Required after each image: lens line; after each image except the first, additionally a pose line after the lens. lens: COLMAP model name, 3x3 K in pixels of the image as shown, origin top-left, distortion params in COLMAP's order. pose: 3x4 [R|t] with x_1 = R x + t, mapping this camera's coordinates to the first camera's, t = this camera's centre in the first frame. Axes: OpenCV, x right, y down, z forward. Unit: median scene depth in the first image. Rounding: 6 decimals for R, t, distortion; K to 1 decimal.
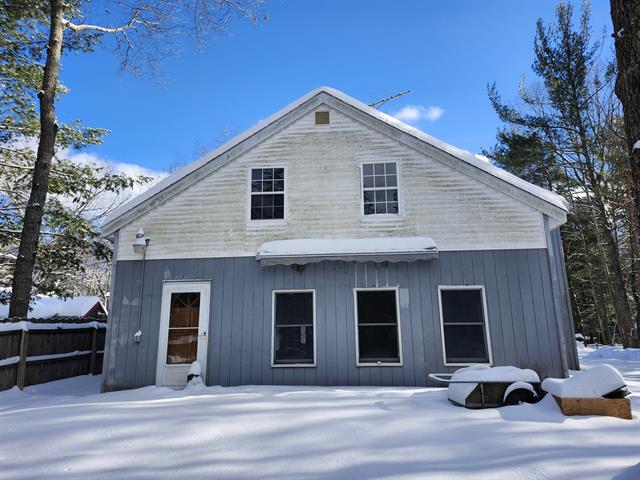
lens RADIAL K [[443.3, 0, 318.1], [0, 443.3, 231.3], [0, 0, 1]] dist [0.122157, -0.145339]
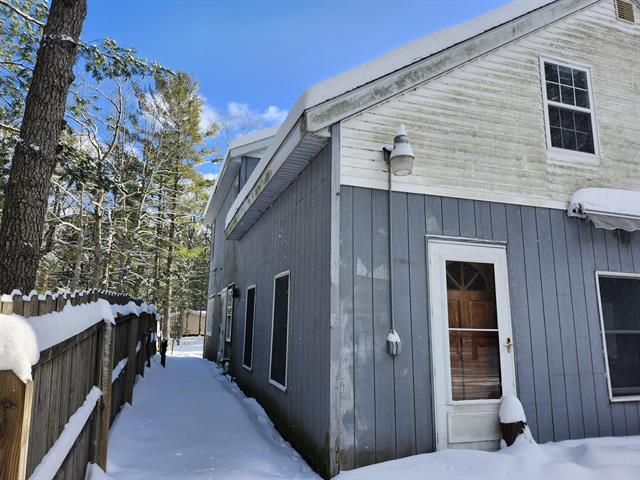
lens RADIAL K [[443.3, 0, 318.1], [0, 443.3, 231.3], [0, 0, 1]] dist [0.122157, -0.145339]
pose [[0.915460, 0.103497, 0.388872, -0.649997], [-0.115539, 0.993274, 0.007638, 0.114743], [-0.385465, -0.051922, 0.921260, 0.572058]]
